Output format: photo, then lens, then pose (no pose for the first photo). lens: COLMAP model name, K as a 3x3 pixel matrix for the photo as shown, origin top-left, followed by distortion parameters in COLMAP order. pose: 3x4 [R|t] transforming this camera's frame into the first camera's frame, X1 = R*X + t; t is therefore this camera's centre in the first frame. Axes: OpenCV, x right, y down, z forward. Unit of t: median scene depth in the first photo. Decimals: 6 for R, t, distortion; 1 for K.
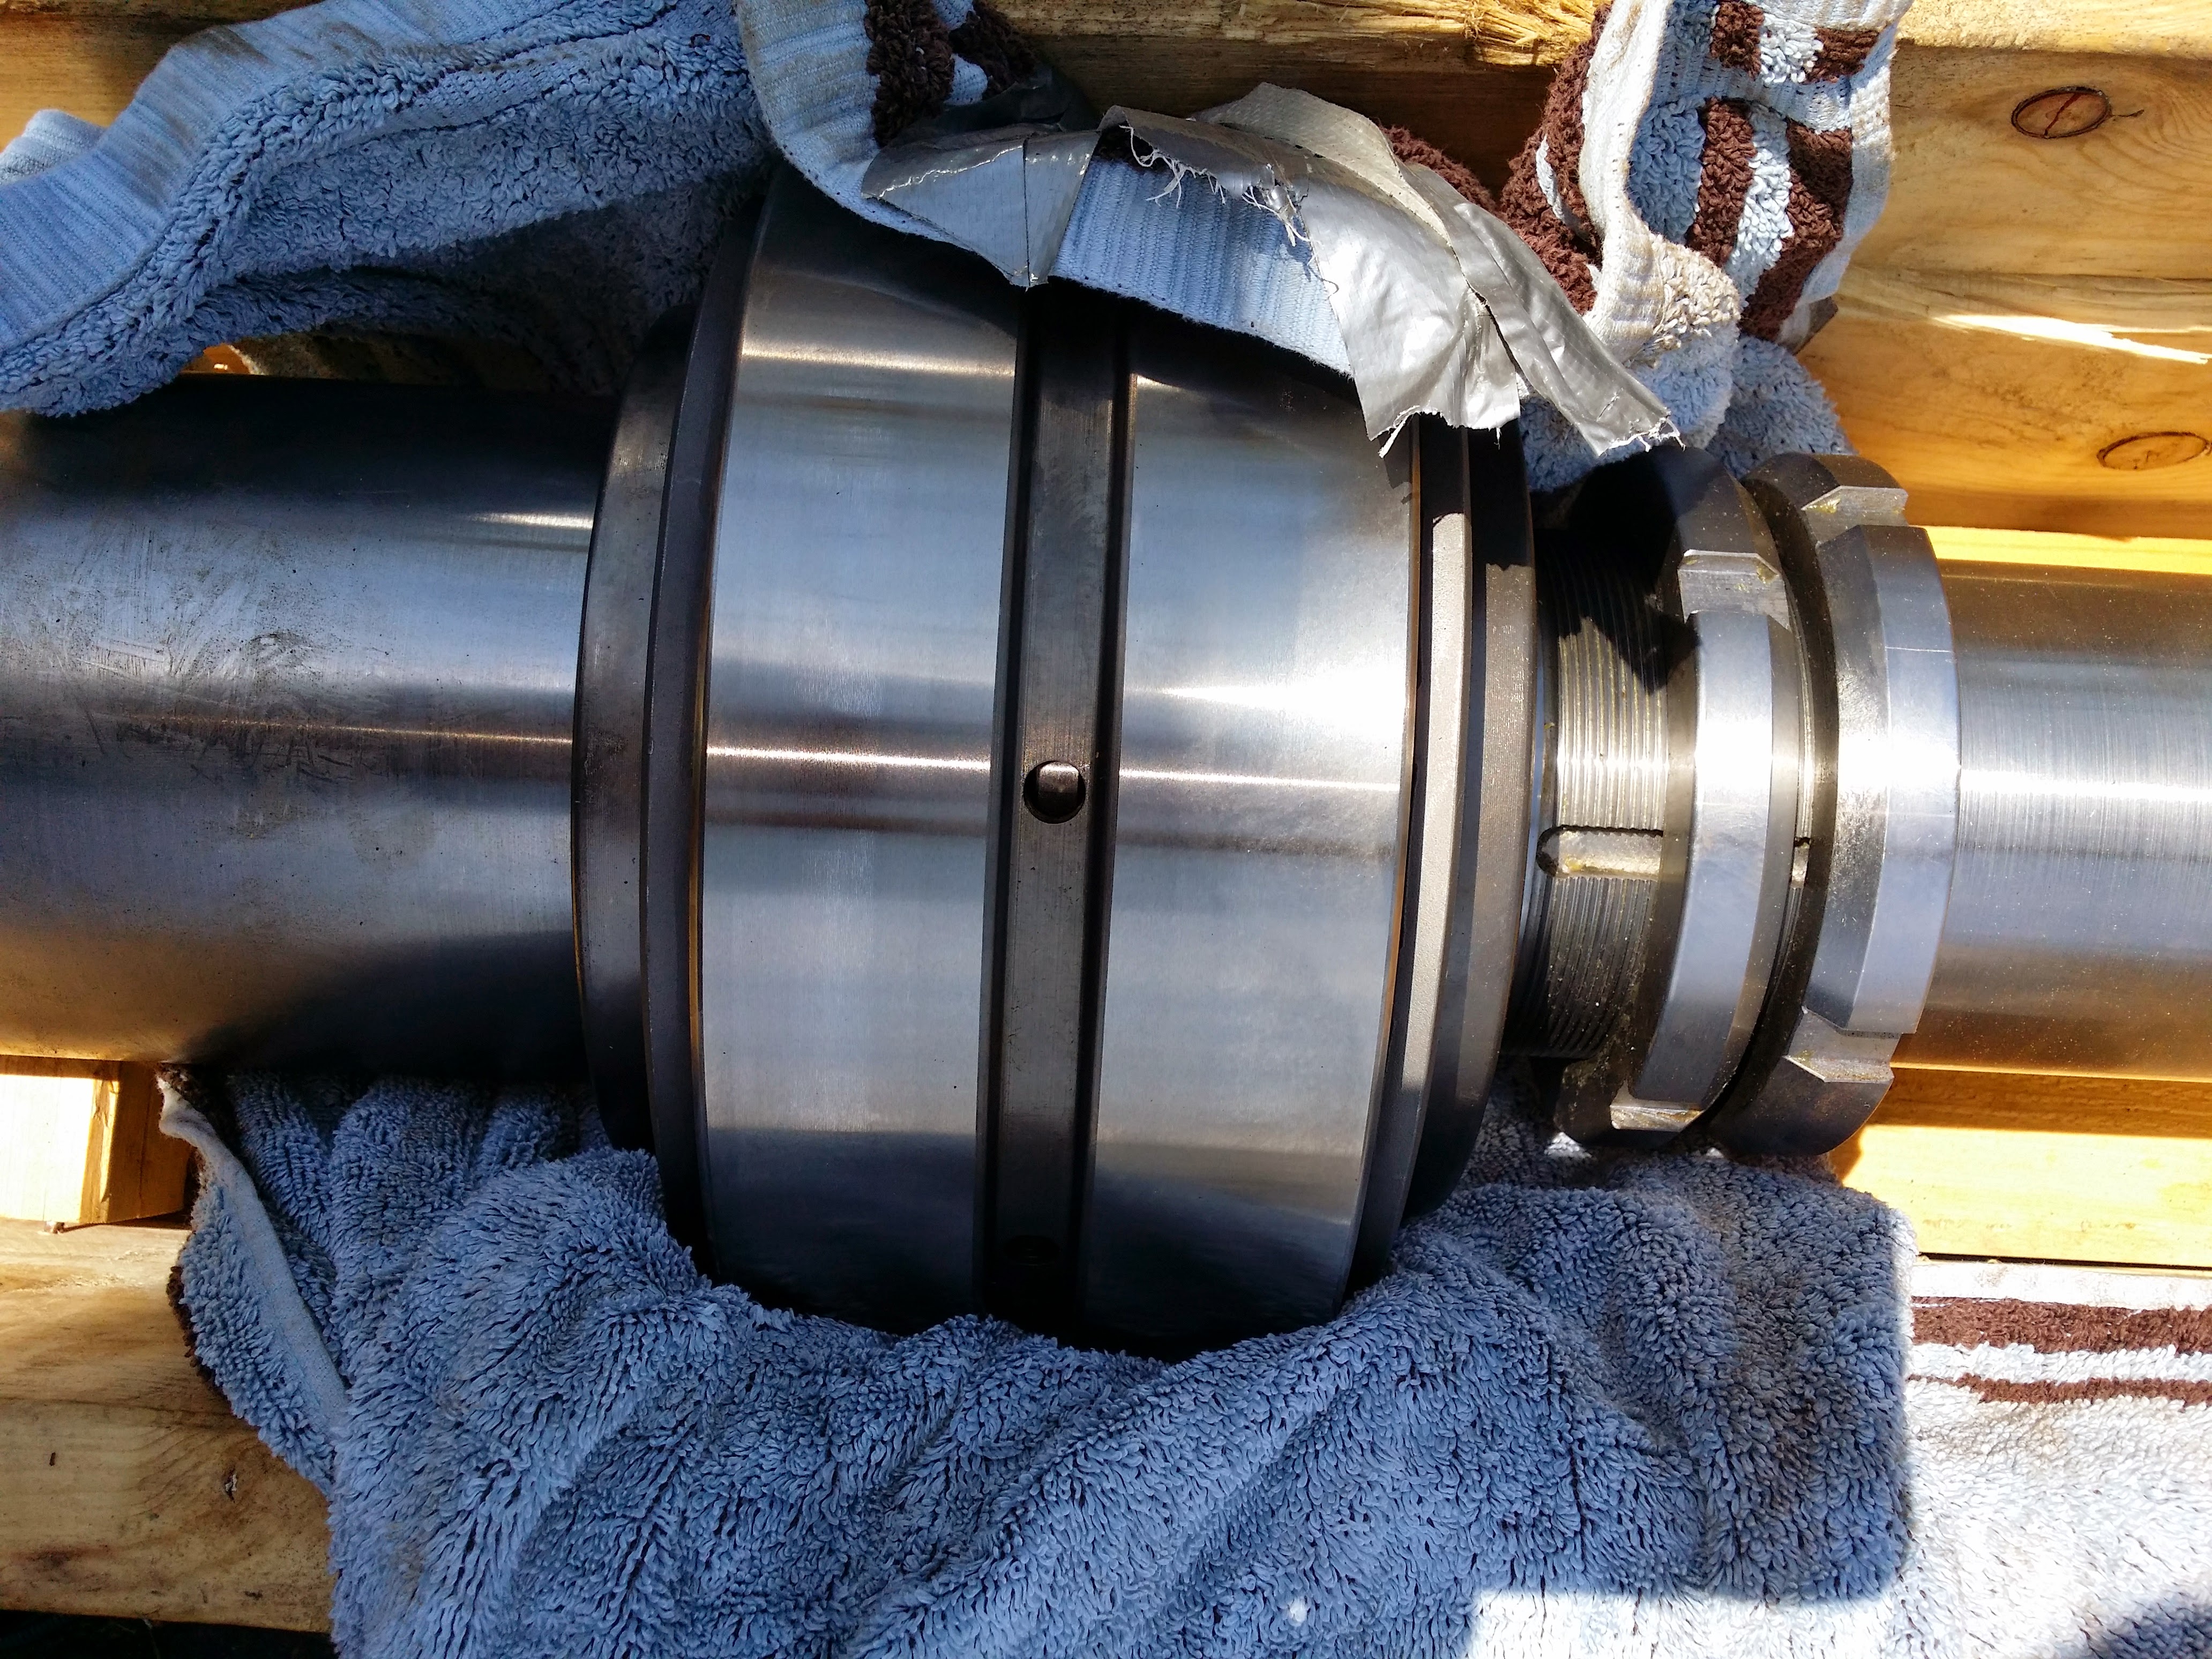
lens RADIAL K [[1990.2, 0, 1141.6], [0, 1990.2, 833.6], [0, 0, 1]] dist [0.056811, -0.088261]
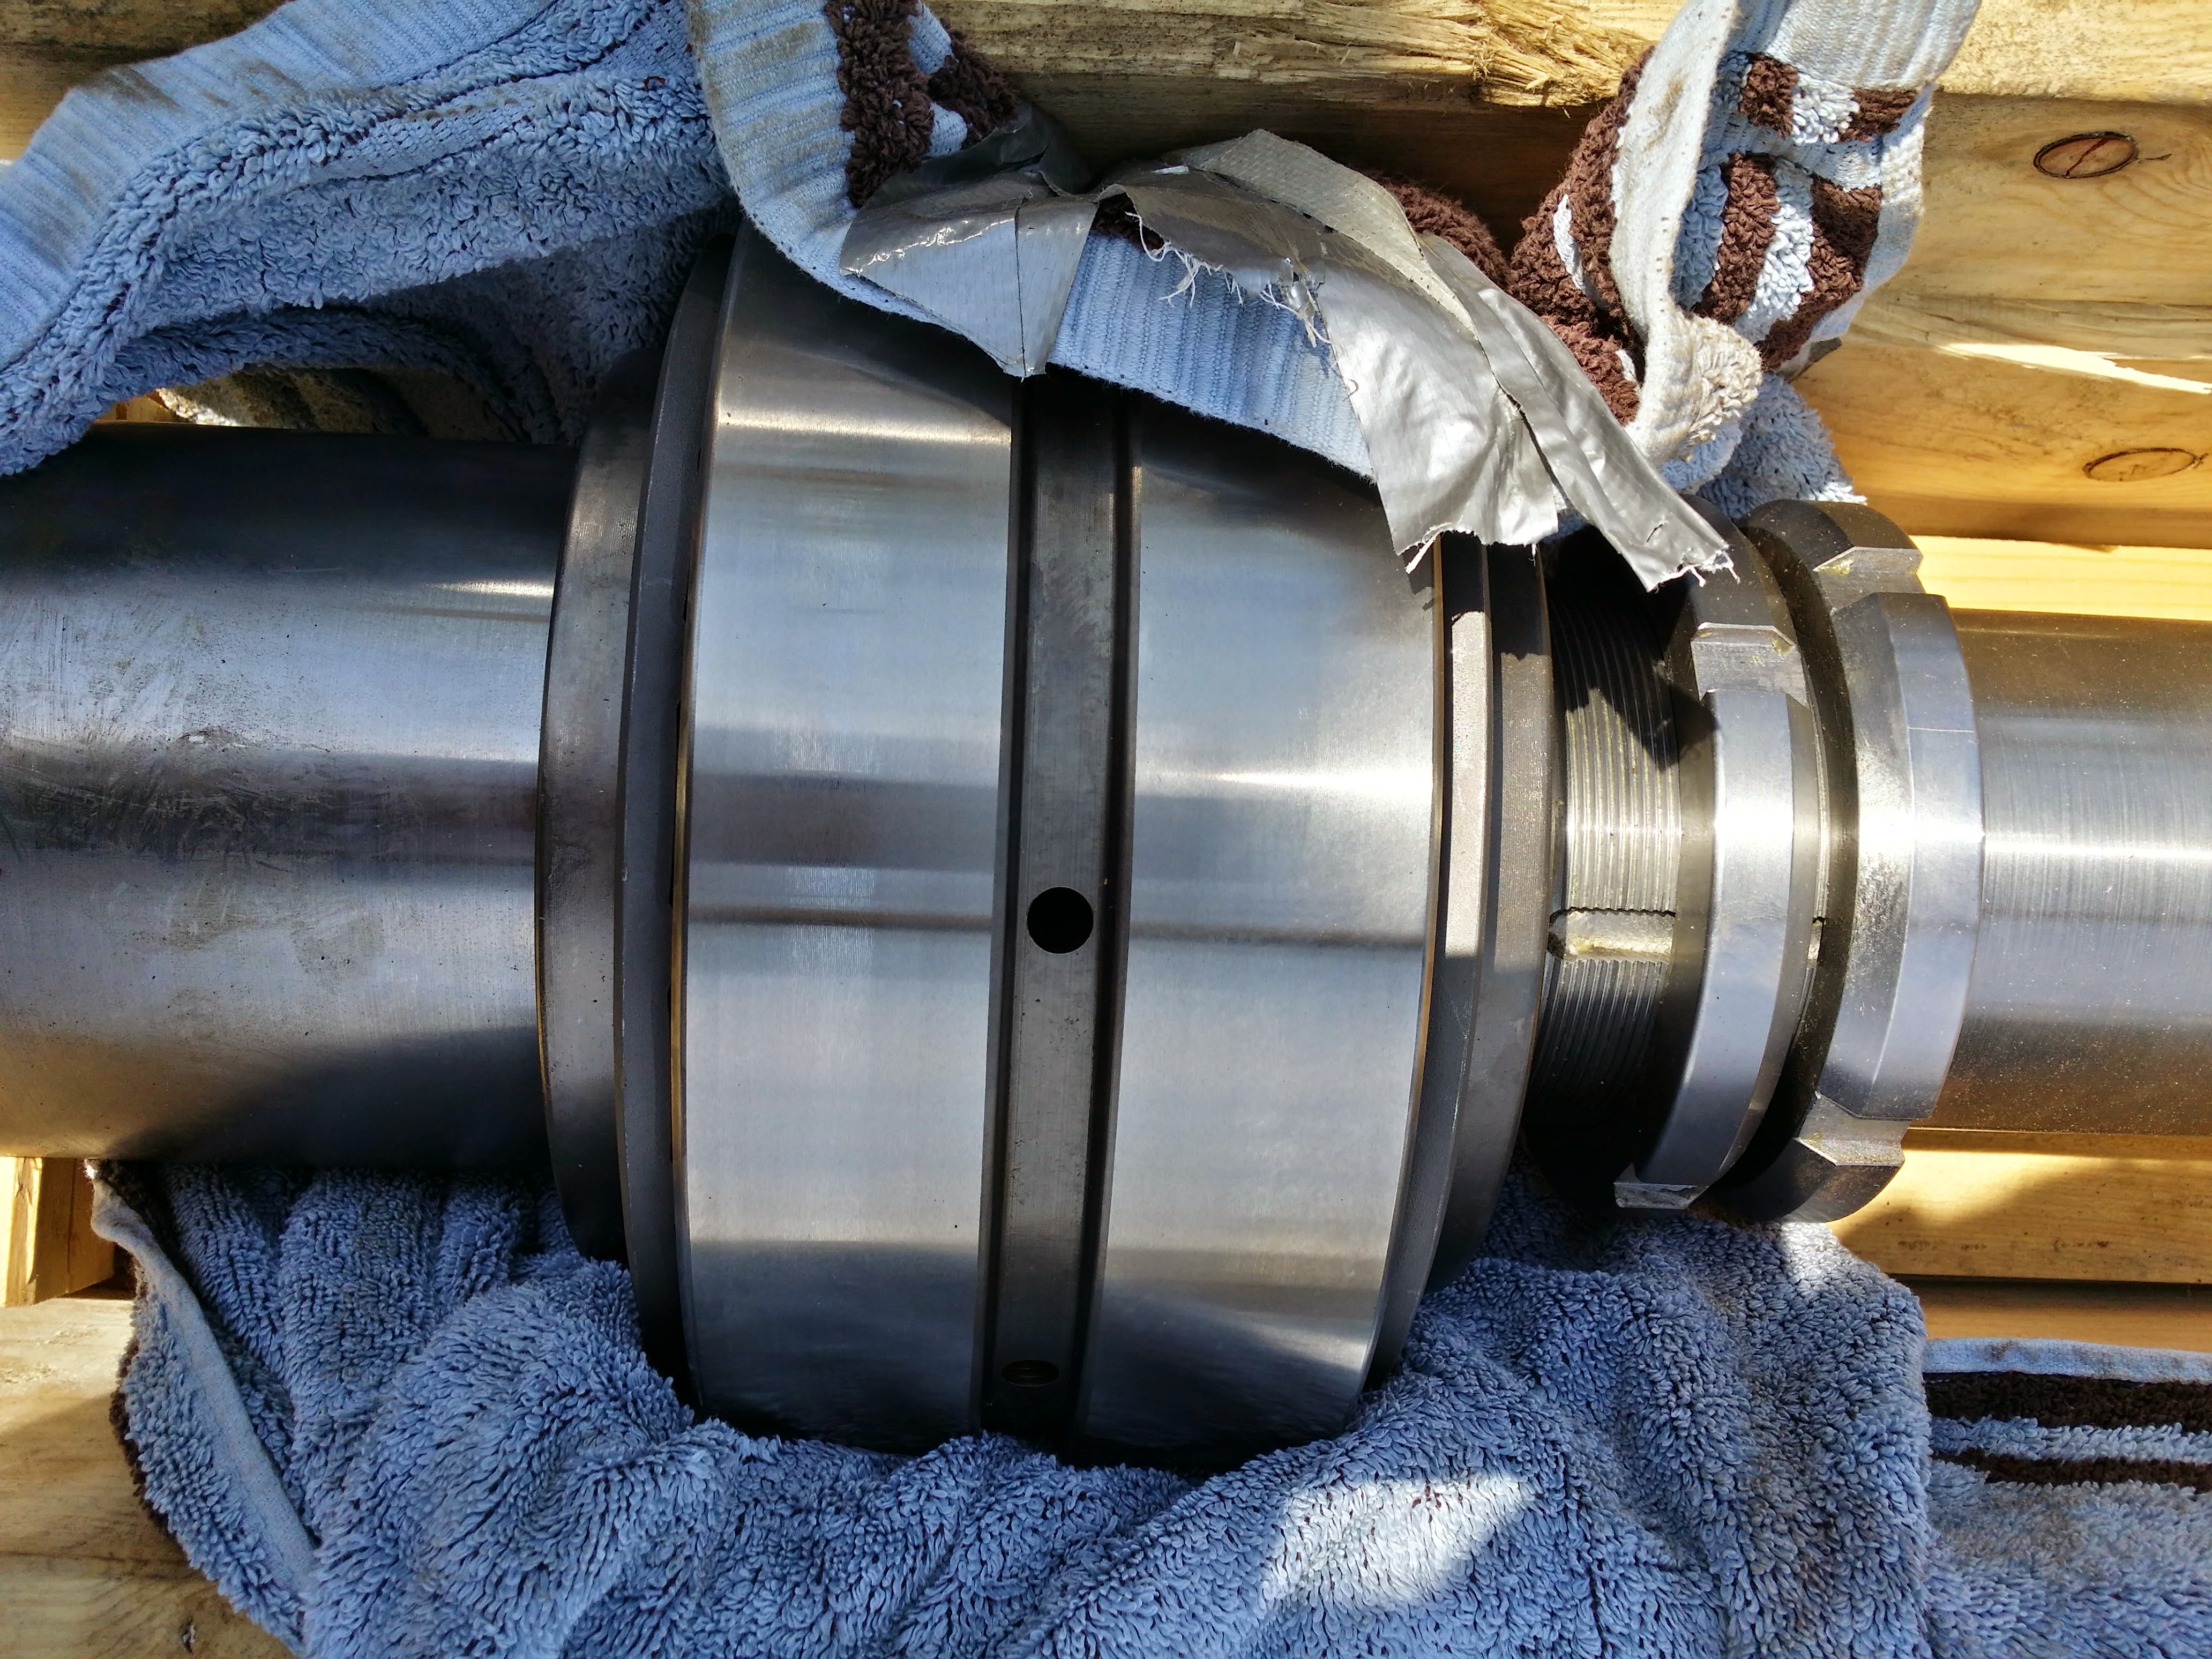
lens RADIAL K [[1960.3, 0, 1101.9], [0, 1960.3, 746.3], [0, 0, 1]] dist [0.048704, -0.074712]
pose [[0.999003, -0.010686, 0.043356, -0.059058], [0.008397, 0.998579, 0.052634, -0.142043], [-0.043857, -0.052217, 0.997672, 0.071979]]
